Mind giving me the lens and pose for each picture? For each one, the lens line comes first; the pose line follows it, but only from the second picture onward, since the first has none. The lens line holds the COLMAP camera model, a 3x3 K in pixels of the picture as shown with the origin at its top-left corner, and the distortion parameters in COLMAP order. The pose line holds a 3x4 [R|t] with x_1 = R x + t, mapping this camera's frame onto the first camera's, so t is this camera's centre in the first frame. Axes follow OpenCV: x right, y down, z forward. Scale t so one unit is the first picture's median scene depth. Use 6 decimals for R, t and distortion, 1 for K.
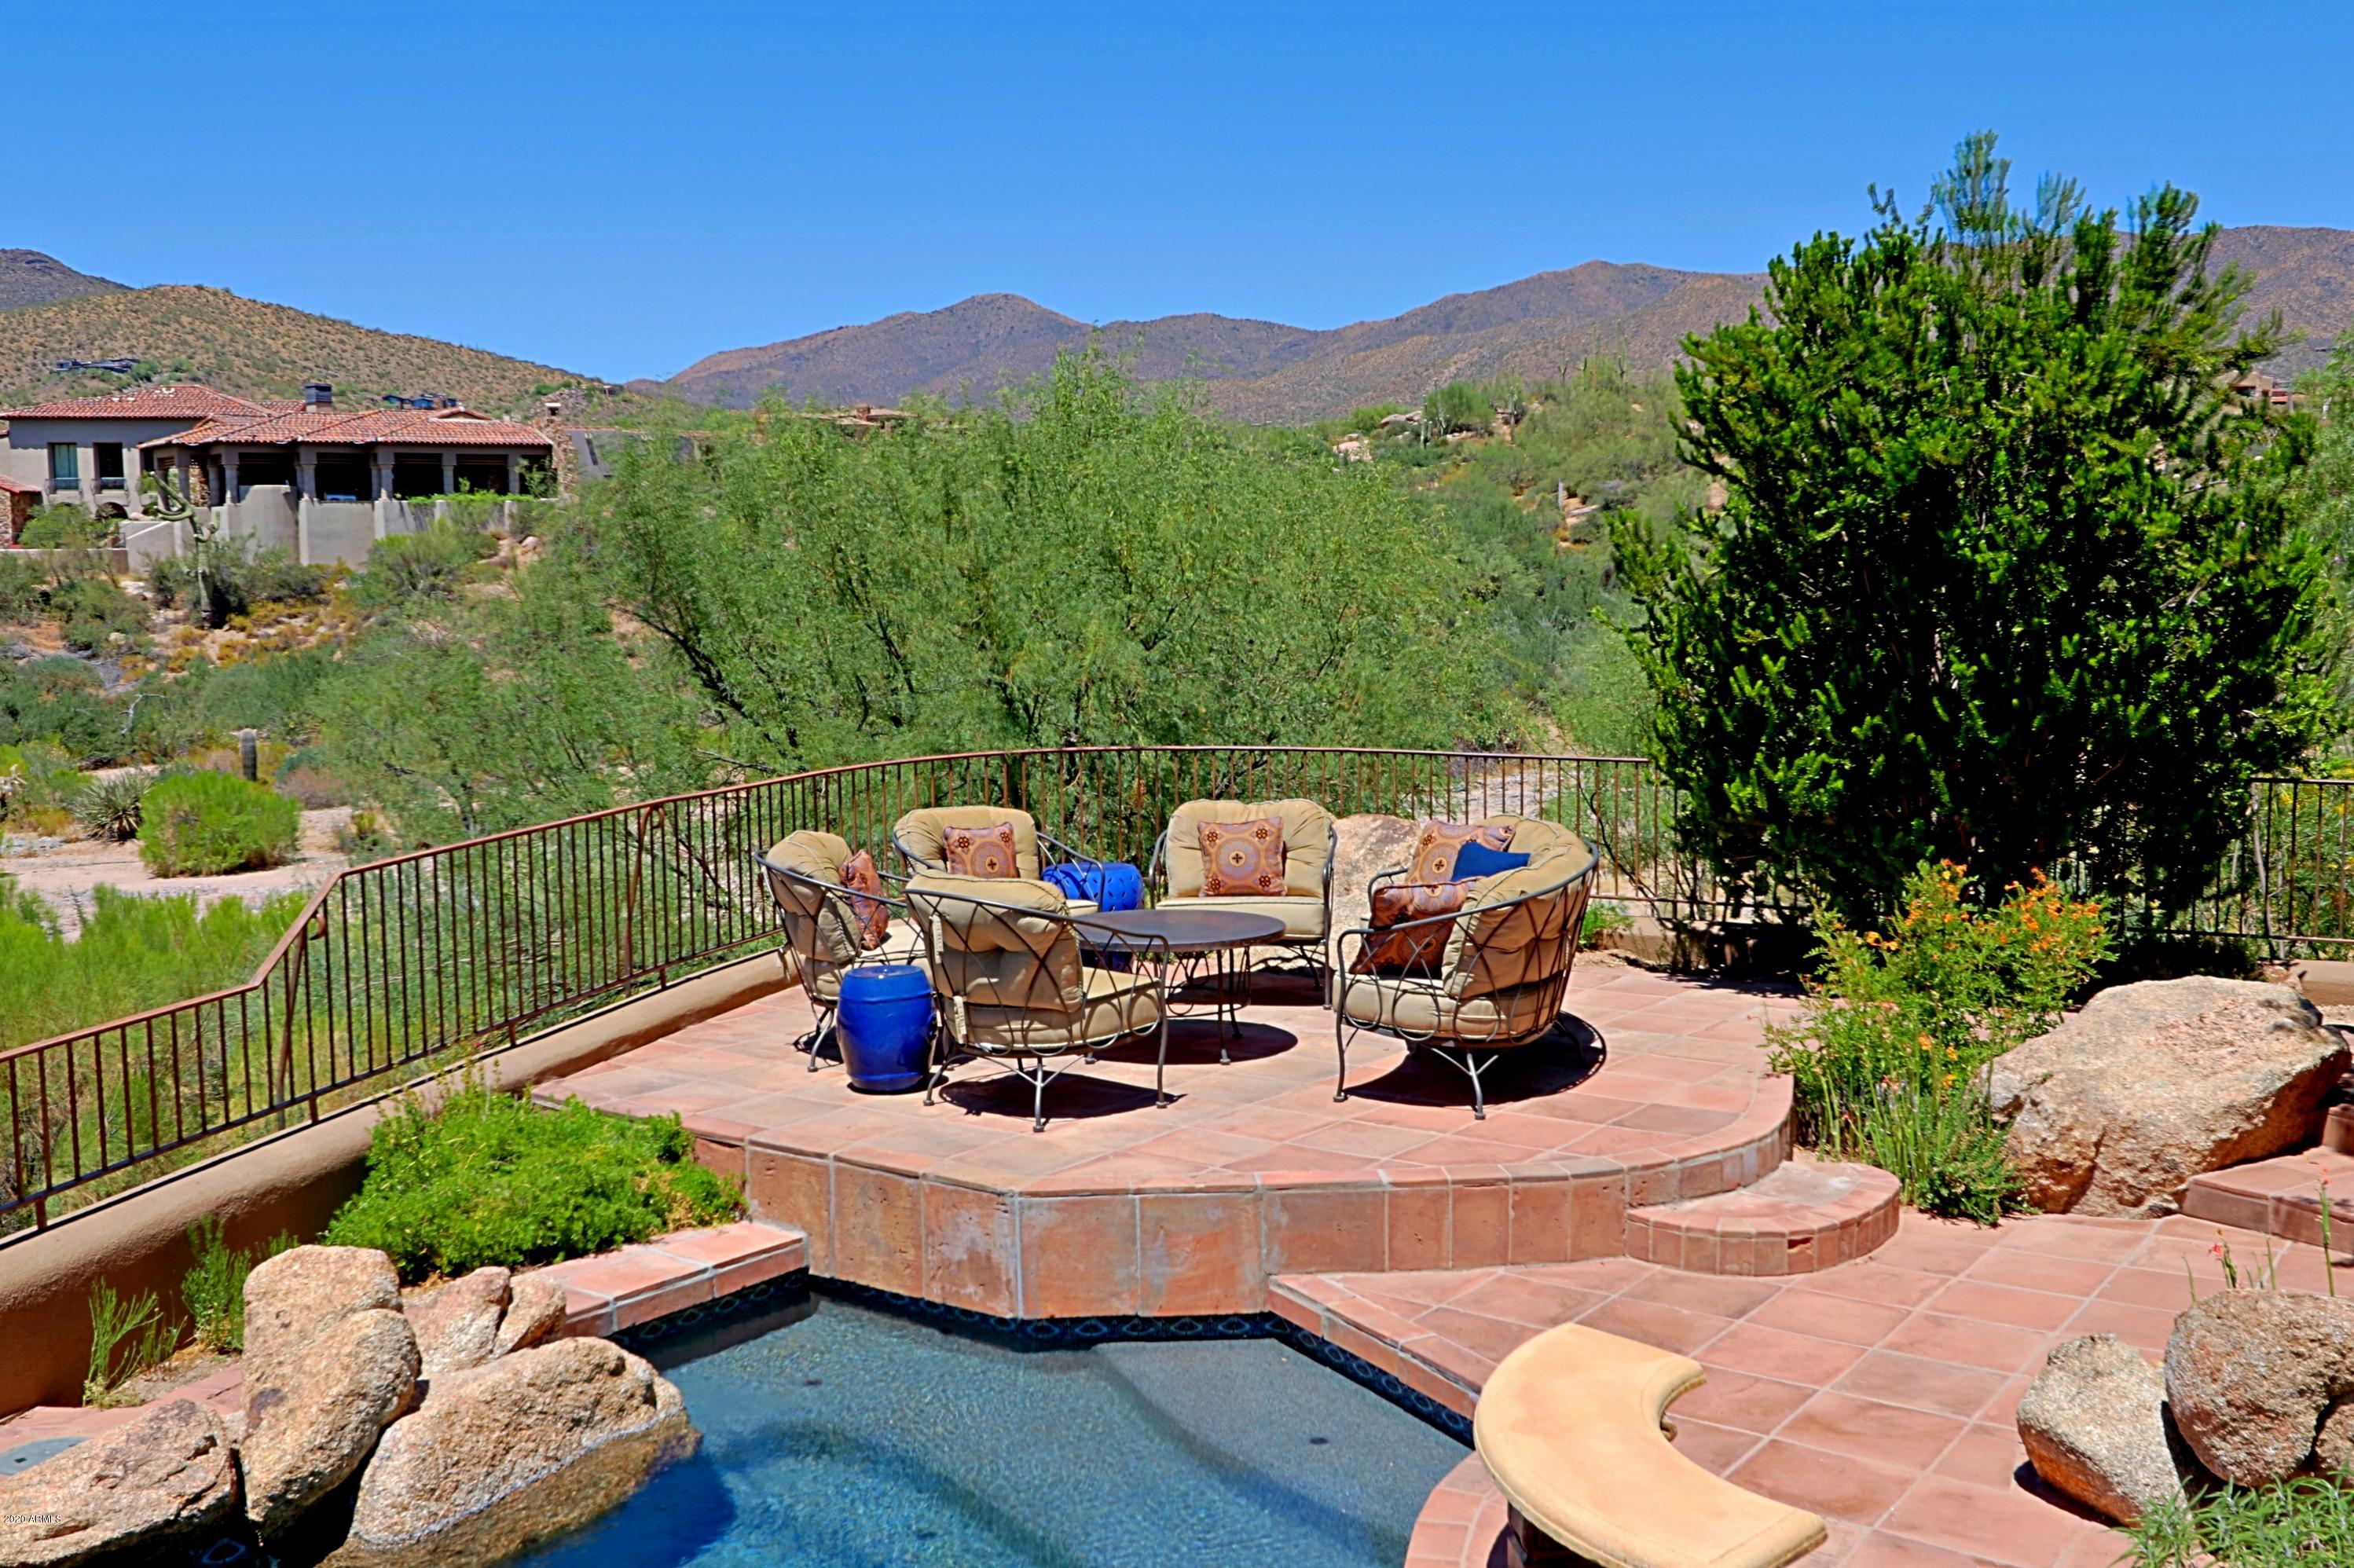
lens RADIAL K [[2270.2, 0, 1169.0], [0, 2270.2, 738.4], [0, 0, 1]] dist [0.001904, 0.059728]
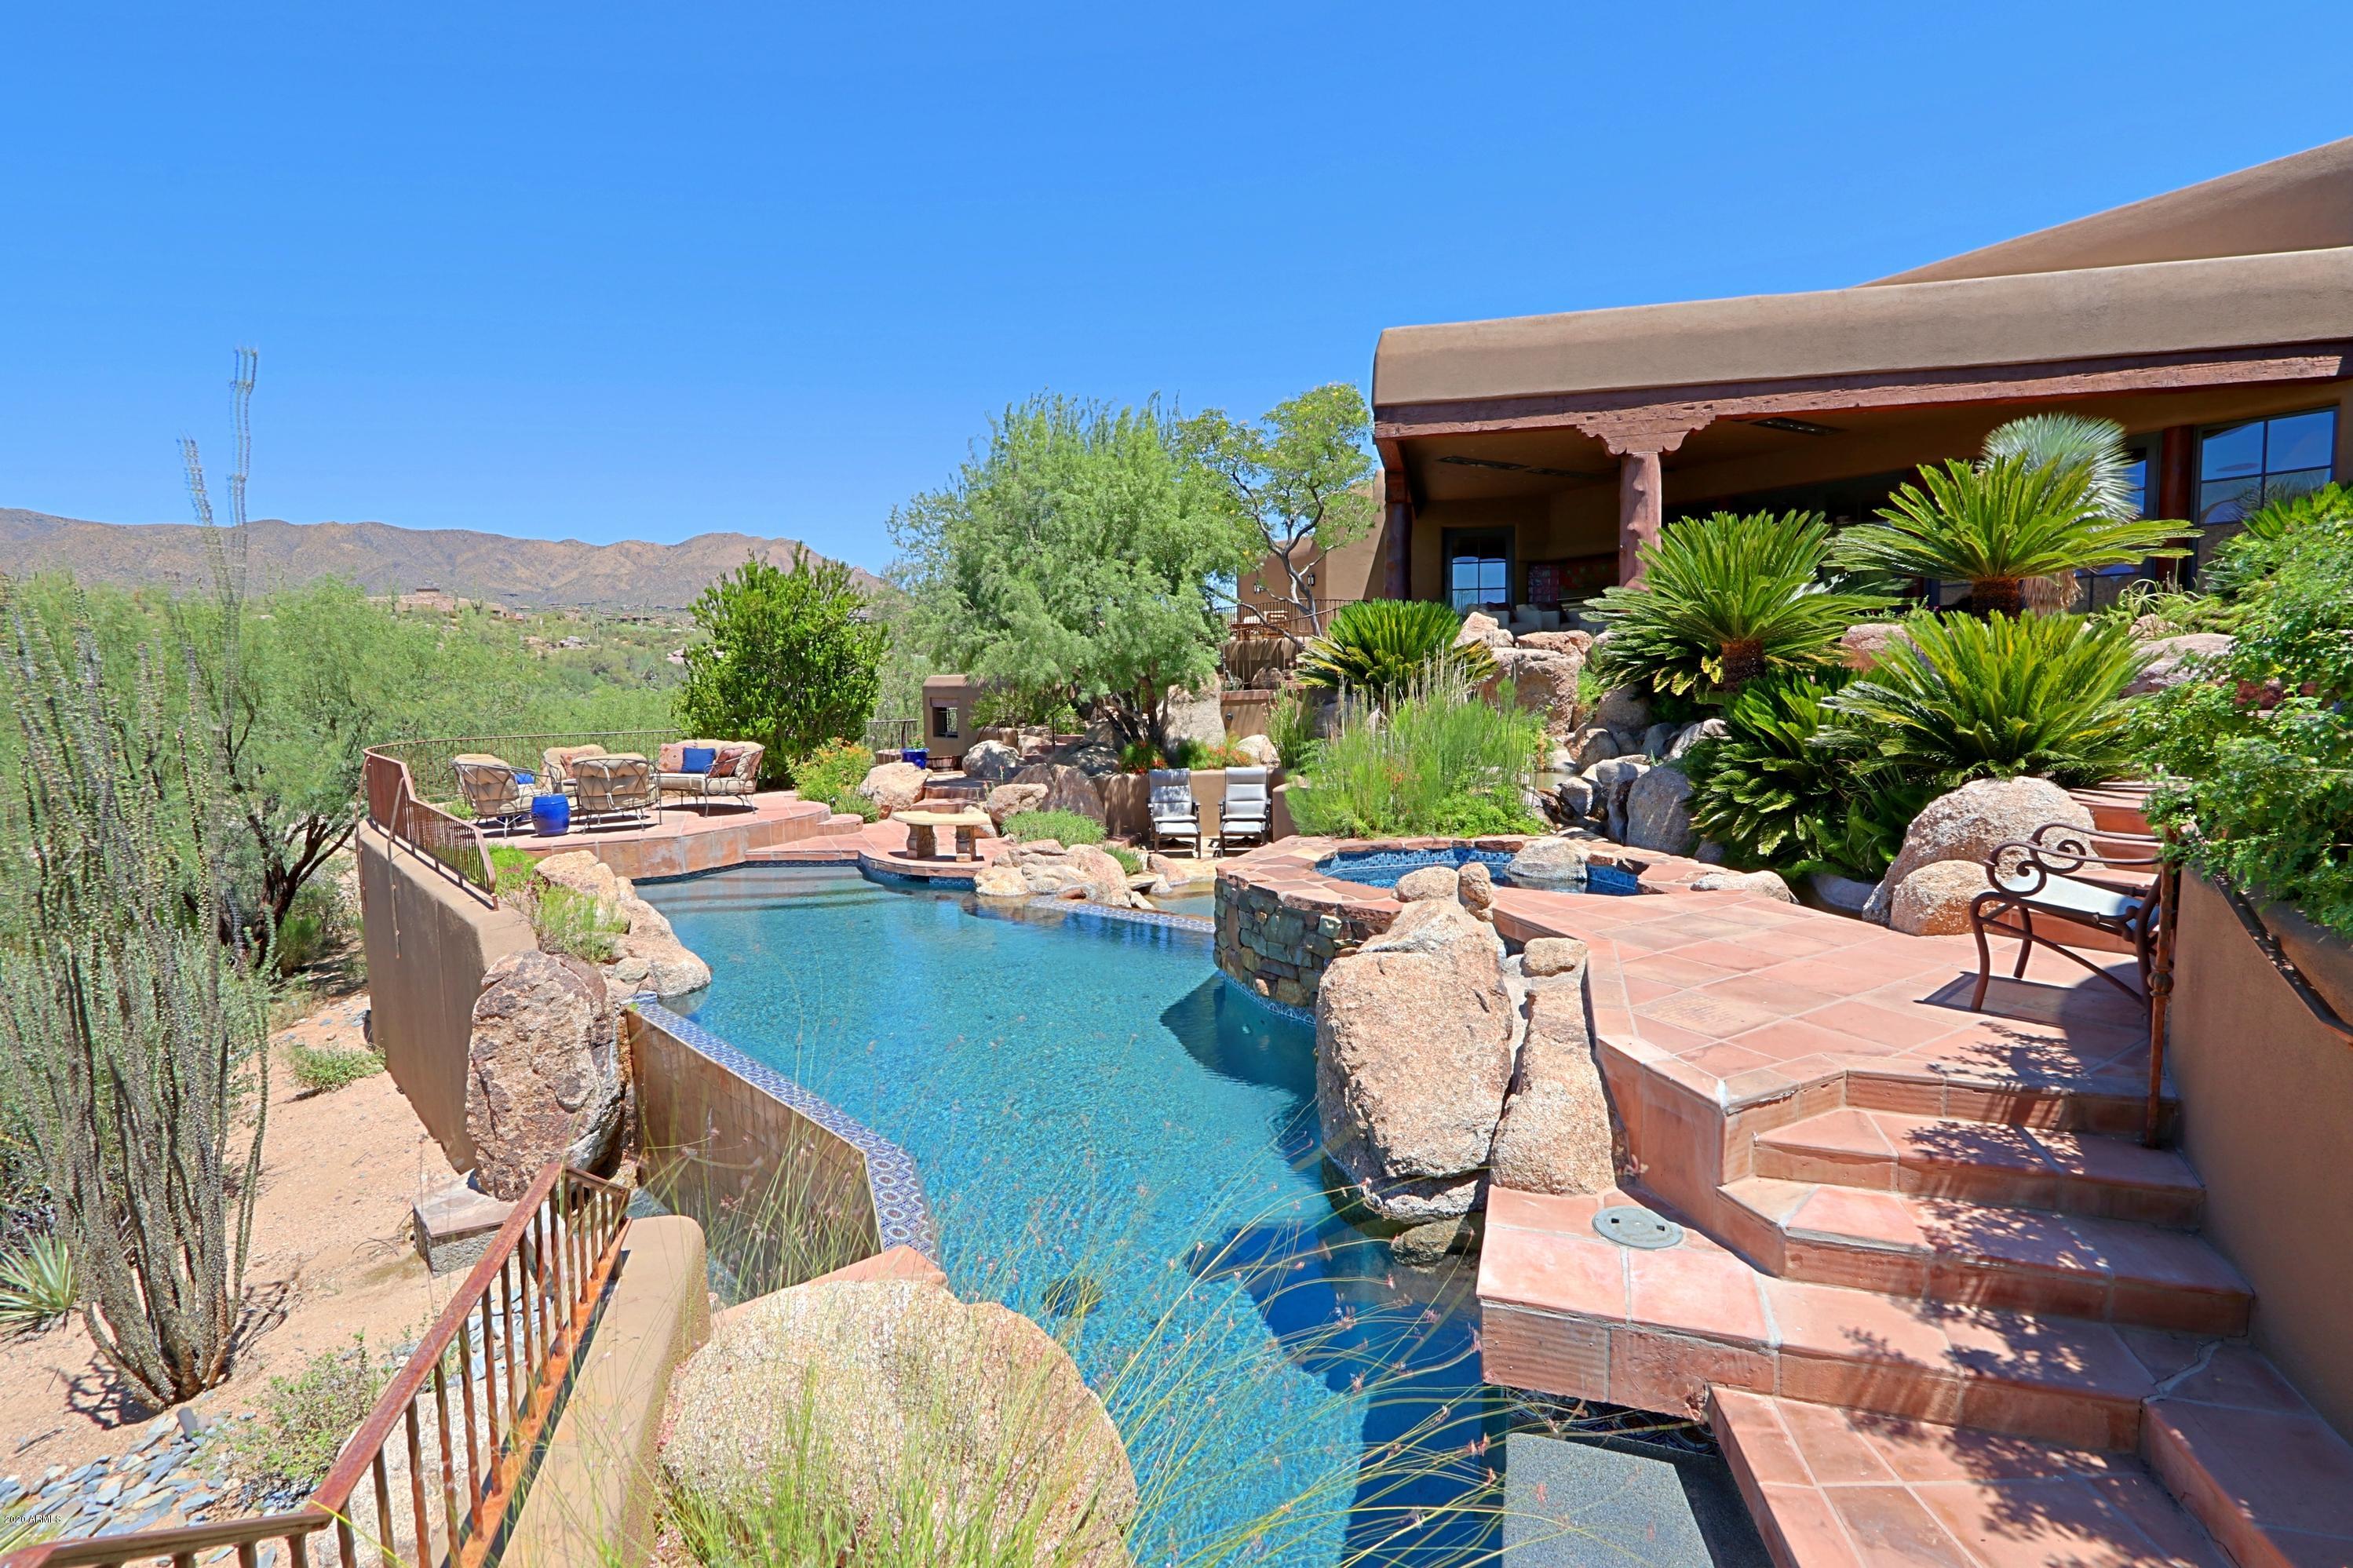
lens RADIAL K [[1082.6, 0, 1175.4], [0, 1082.6, 749.5], [0, 0, 1]] dist [-0.015363, 0.000431]
pose [[0.523597, -0.060822, 0.849792, -0.846194], [0.085529, 0.996162, 0.018599, 0.084404], [-0.847662, 0.062944, 0.526790, -0.393224]]
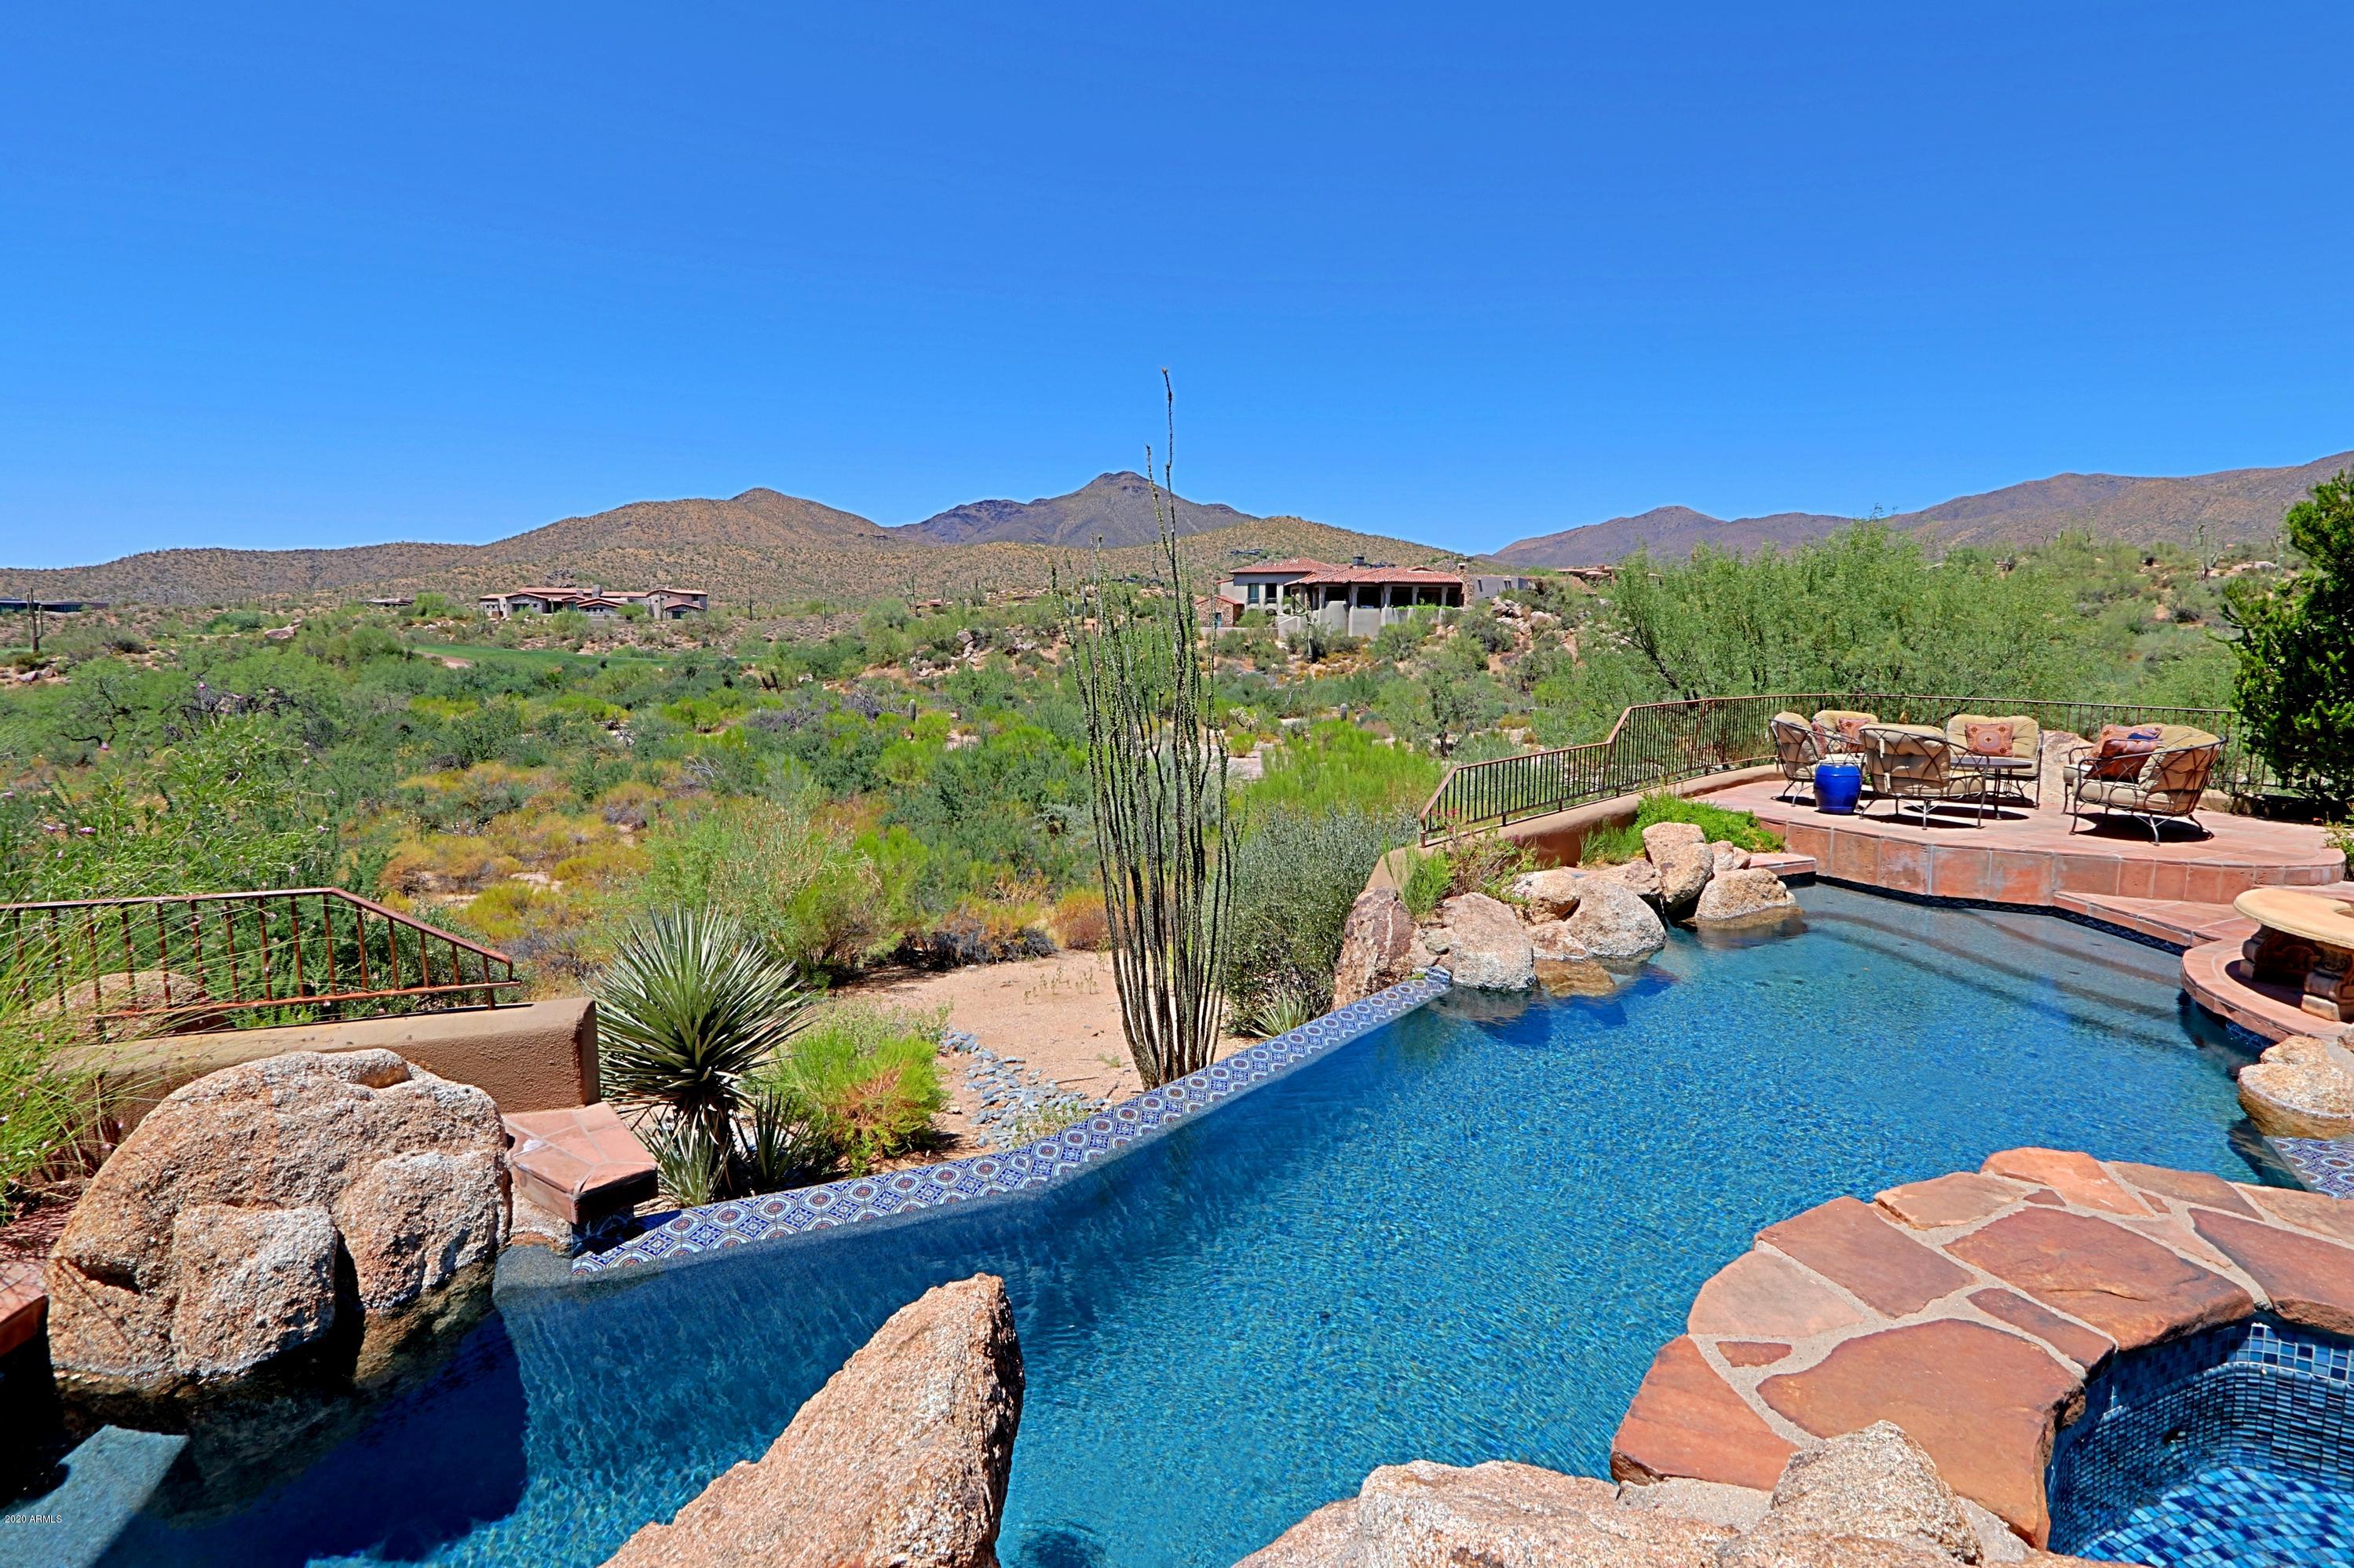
lens RADIAL K [[1085.8, 0, 1173.8], [0, 1085.8, 752.8], [0, 0, 1]] dist [-0.013402, 0.002041]
pose [[0.879023, 0.068372, -0.471852, -0.200006], [-0.056970, 0.997636, 0.038428, 0.082462], [0.473364, -0.006897, 0.880840, -0.353169]]
